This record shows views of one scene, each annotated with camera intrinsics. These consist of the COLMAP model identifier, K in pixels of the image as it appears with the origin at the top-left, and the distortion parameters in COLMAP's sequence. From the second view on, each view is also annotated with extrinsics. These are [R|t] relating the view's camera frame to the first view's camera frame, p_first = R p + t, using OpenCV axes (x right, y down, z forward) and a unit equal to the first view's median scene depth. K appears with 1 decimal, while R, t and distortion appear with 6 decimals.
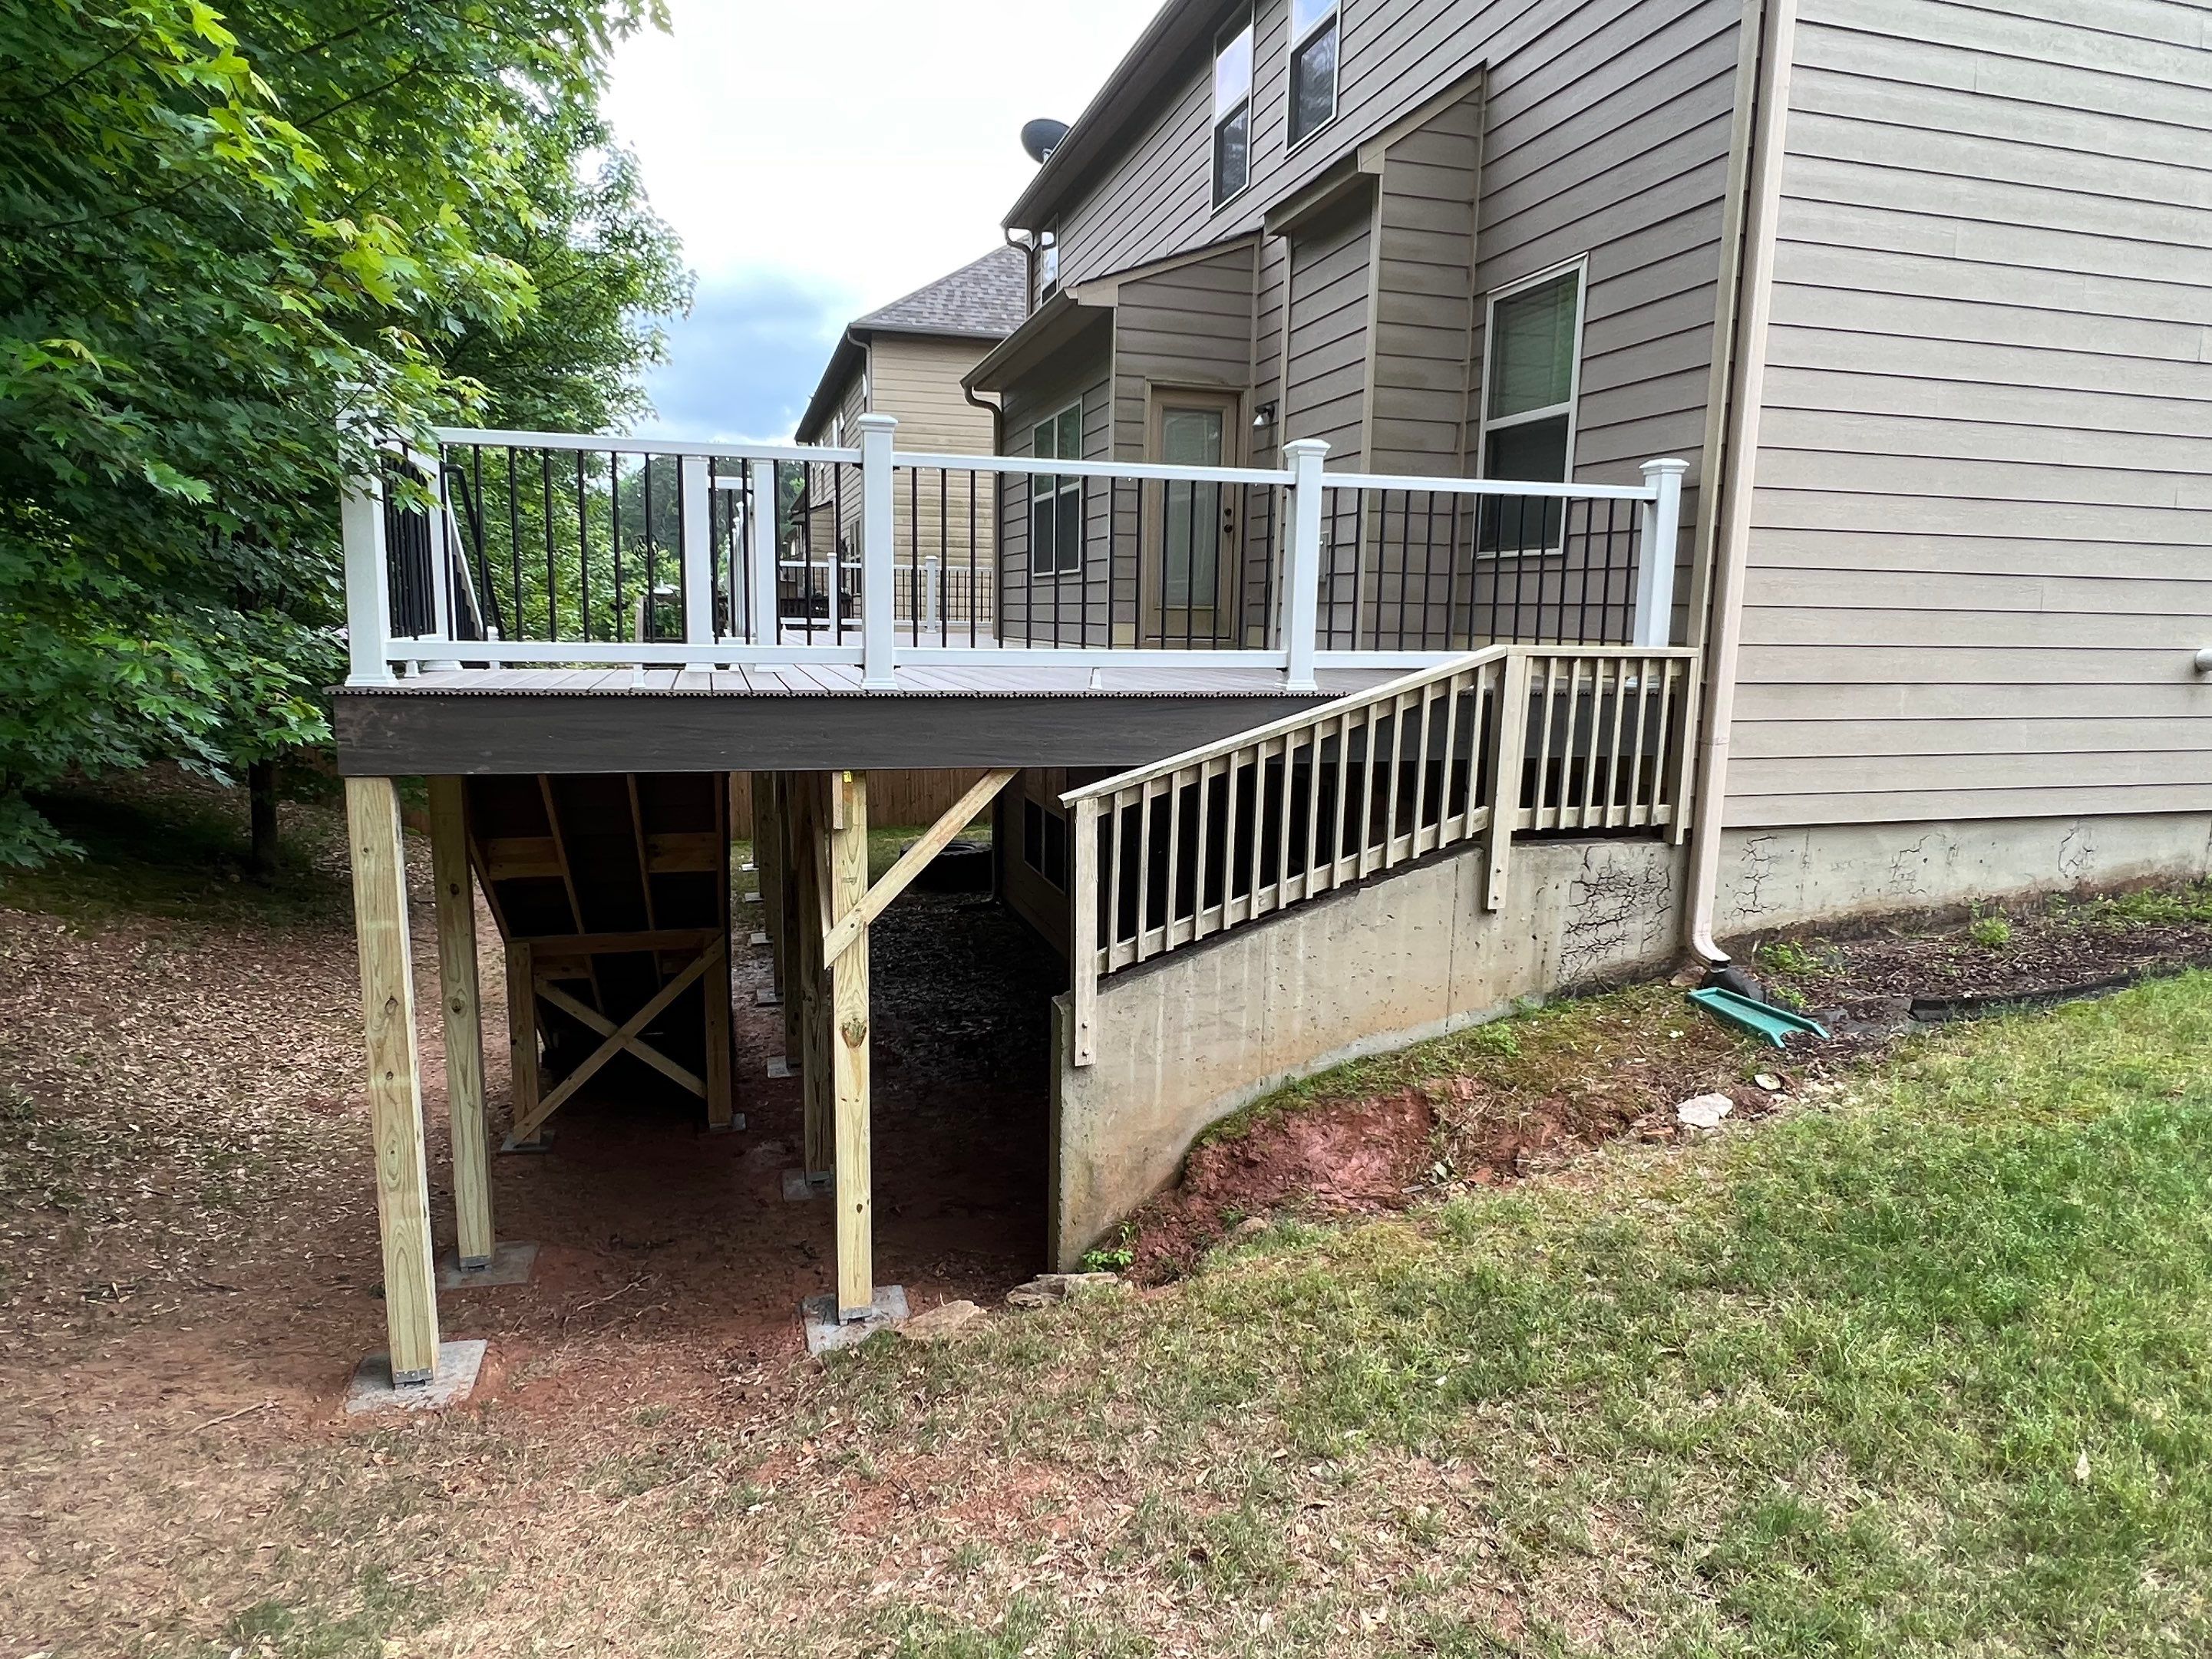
lens RADIAL K [[1314.7, 0, 1108.4], [0, 1314.7, 836.2], [0, 0, 1]] dist [-0.009712, -0.003640]
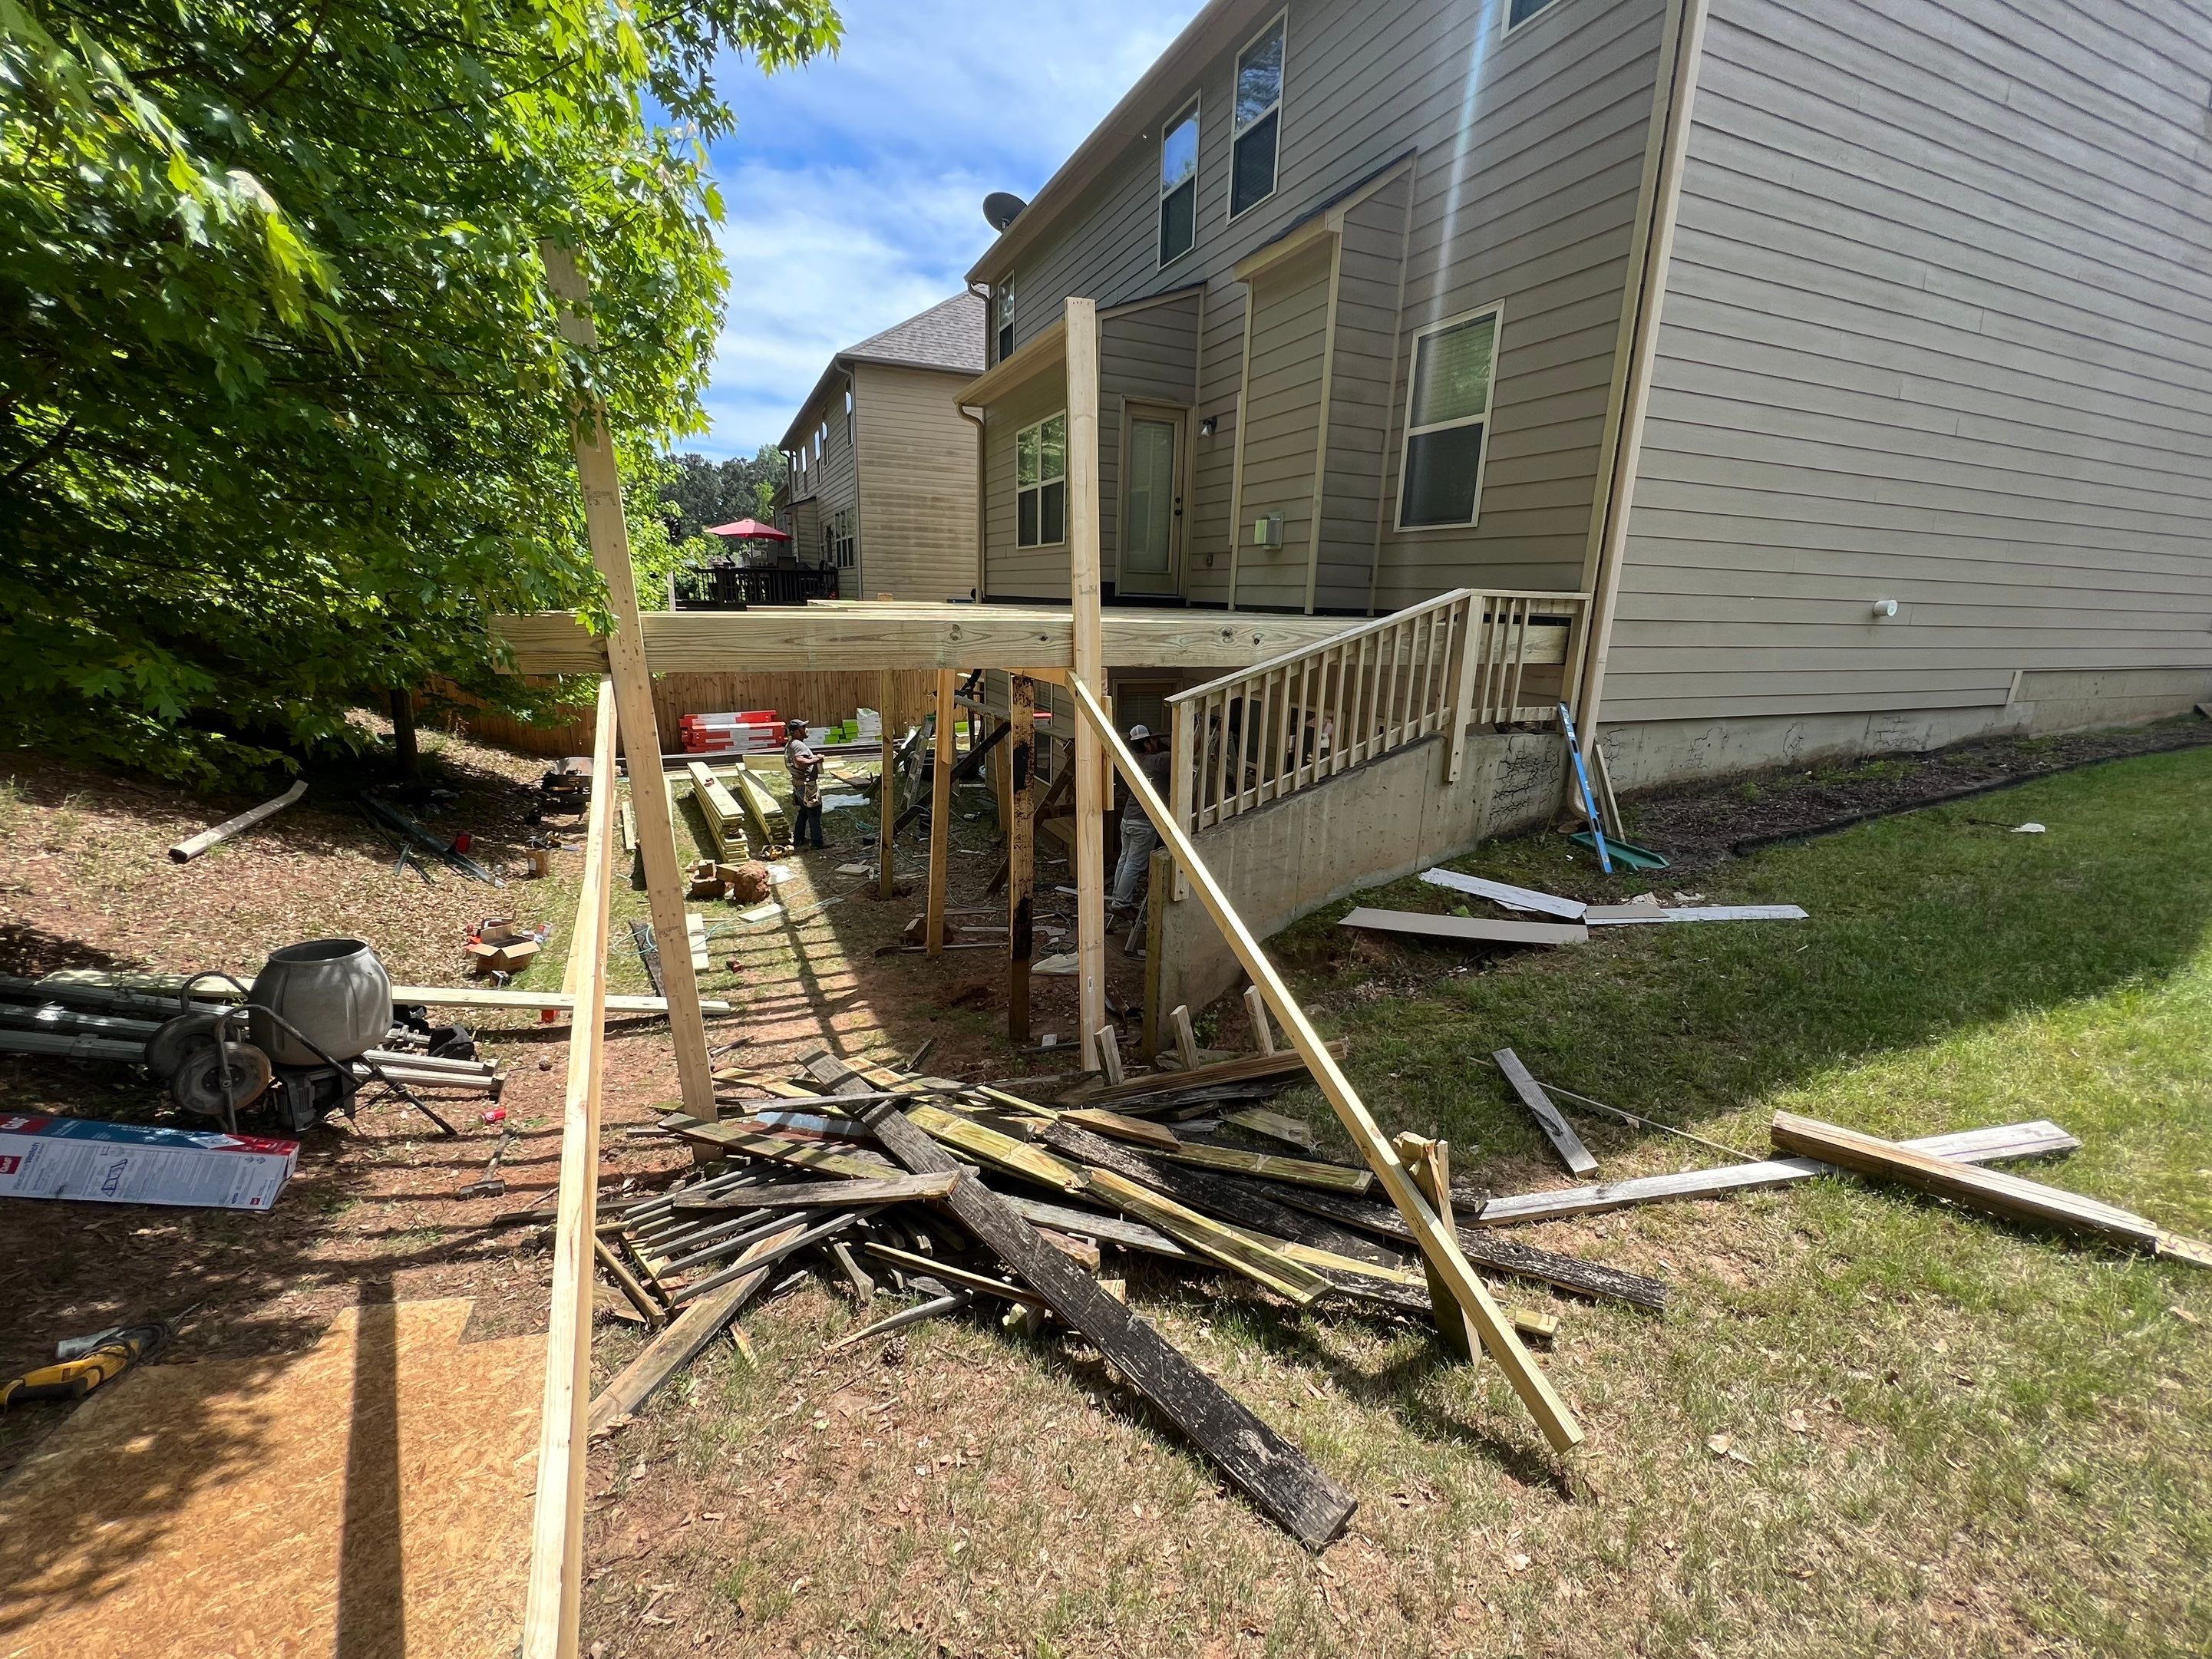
lens RADIAL K [[908.3, 0, 1107.5], [0, 908.3, 832.1], [0, 0, 1]] dist [-0.002495, -0.001515]
pose [[0.990306, -0.024079, 0.136802, -0.188452], [0.011832, 0.995904, 0.089643, 0.016999], [-0.138400, -0.087155, 0.986534, 0.081533]]
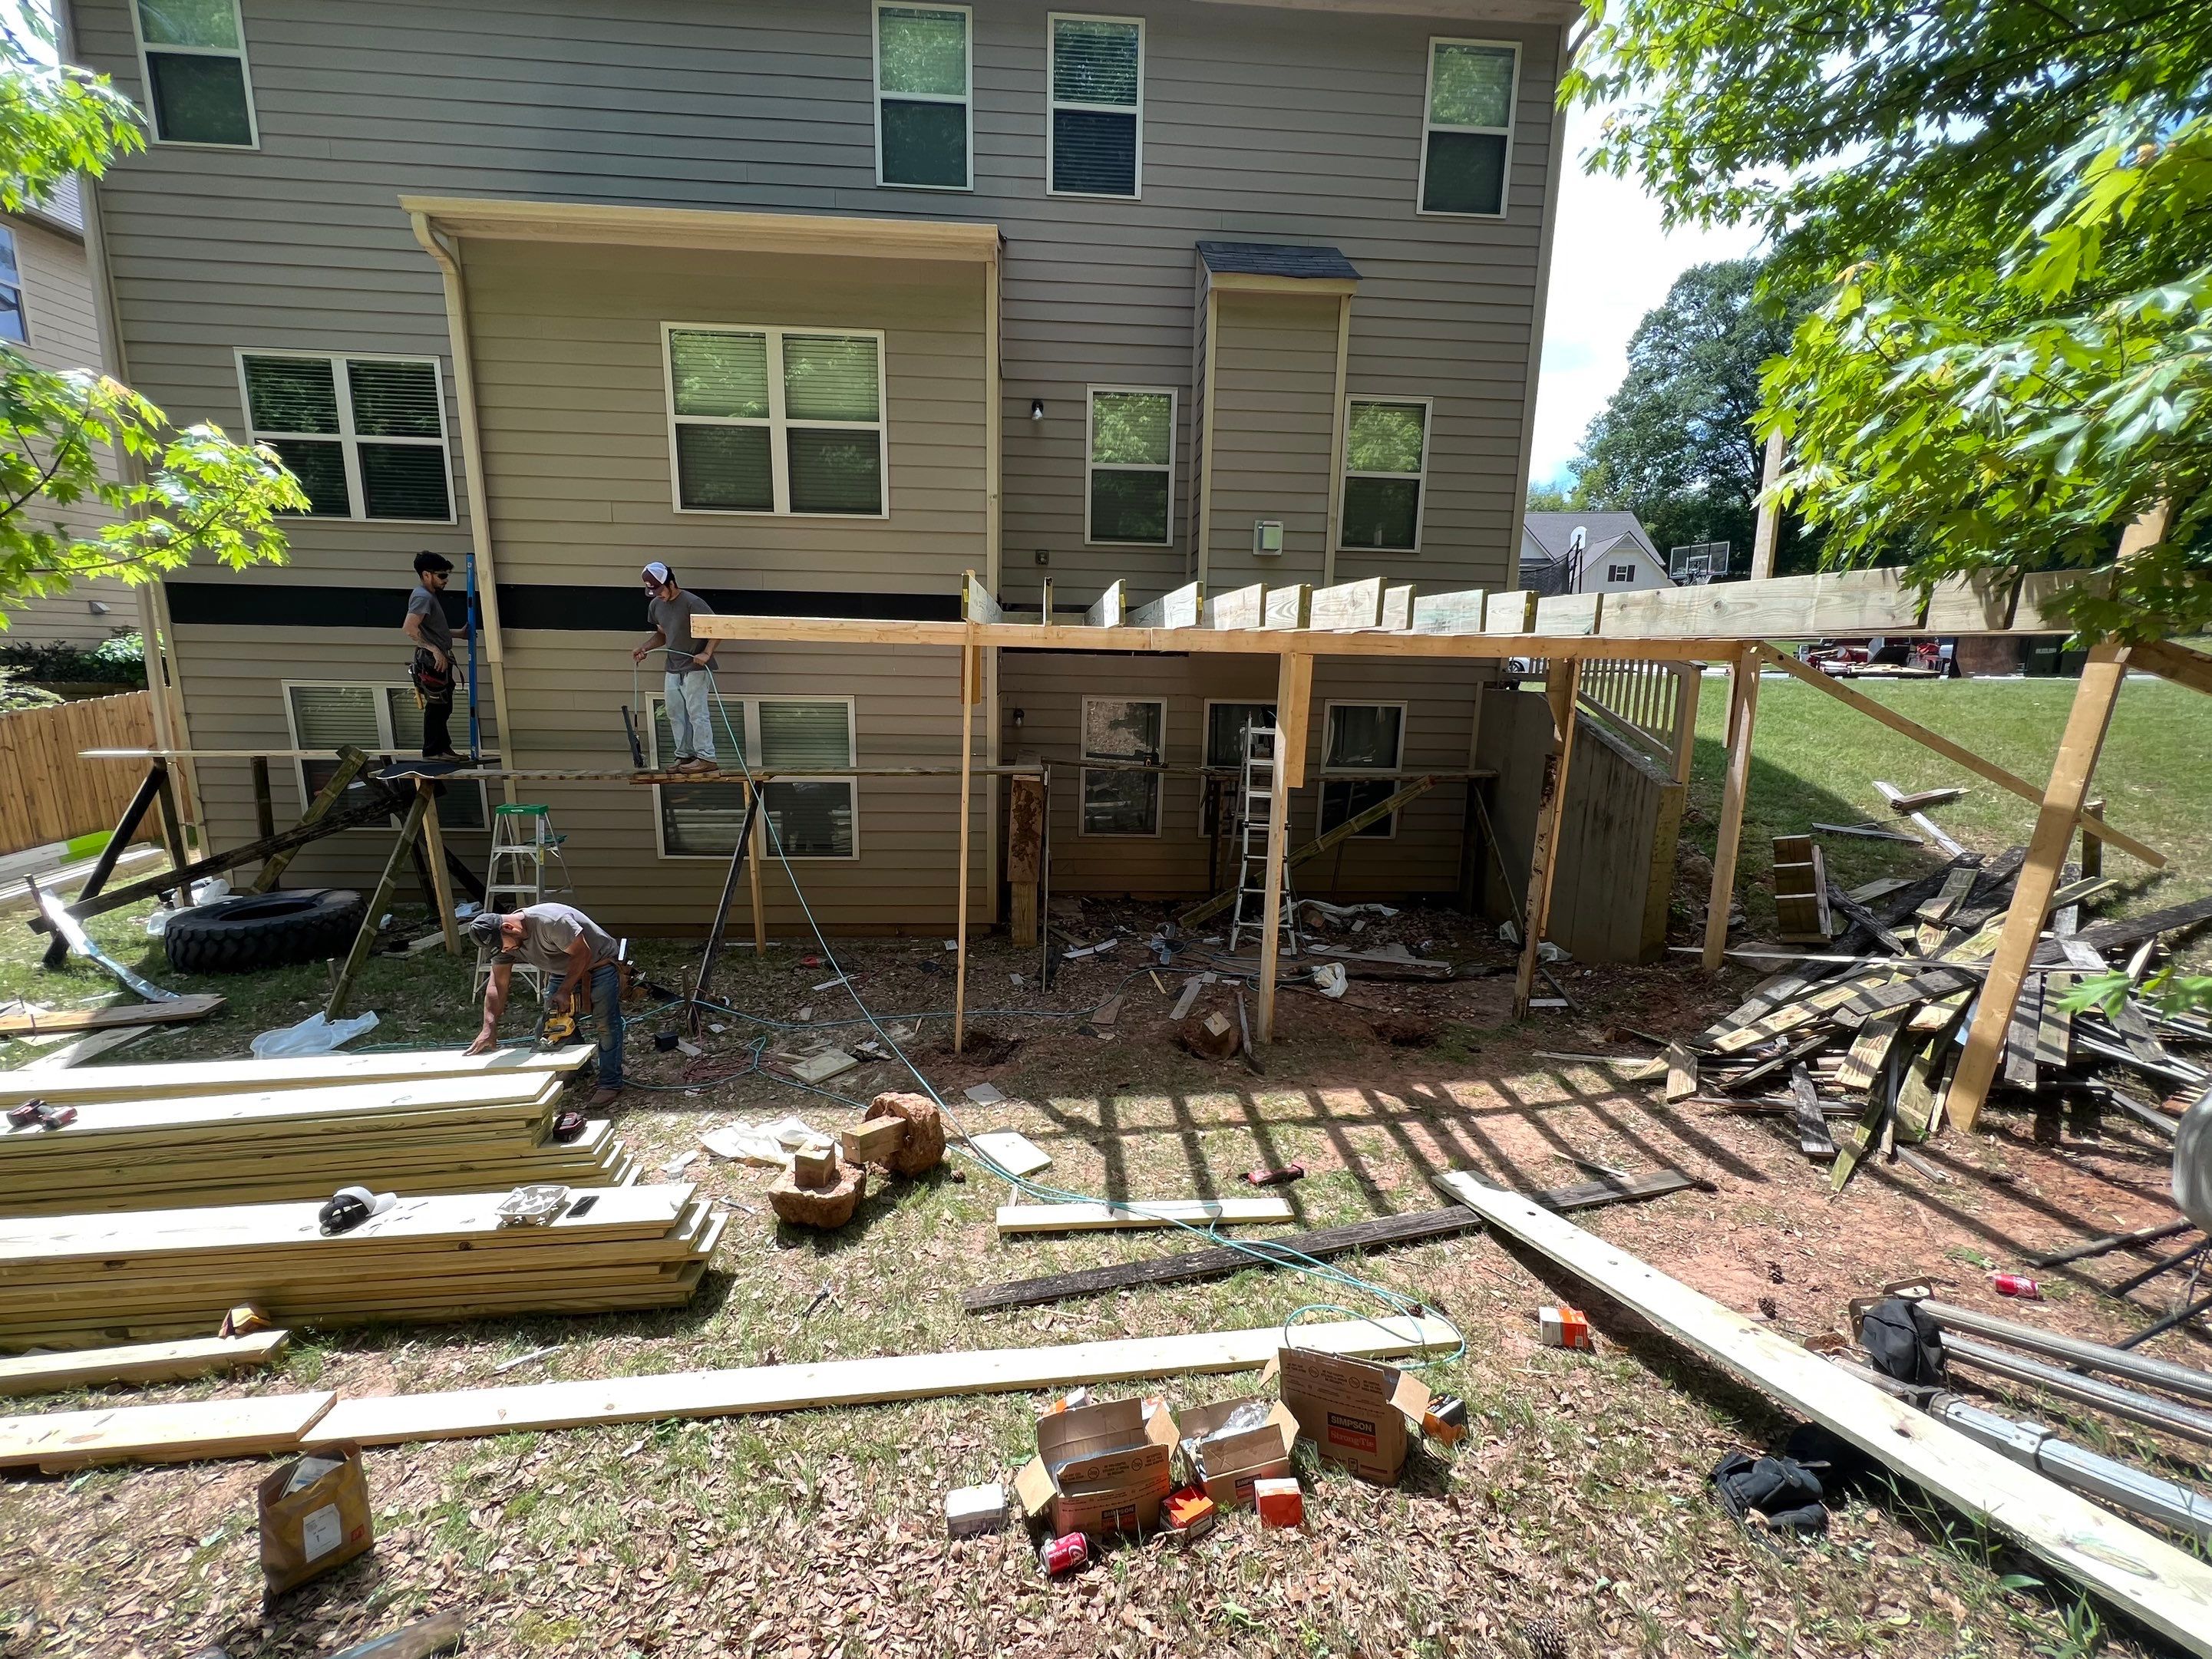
lens RADIAL K [[908.3, 0, 1087.8], [0, 908.3, 842.0], [0, 0, 1]] dist [-0.002495, -0.001515]
pose [[0.200069, -0.192317, 0.960722, -1.103885], [0.152233, 0.974740, 0.163421, -0.086660], [-0.967883, 0.113558, 0.224292, 1.187600]]
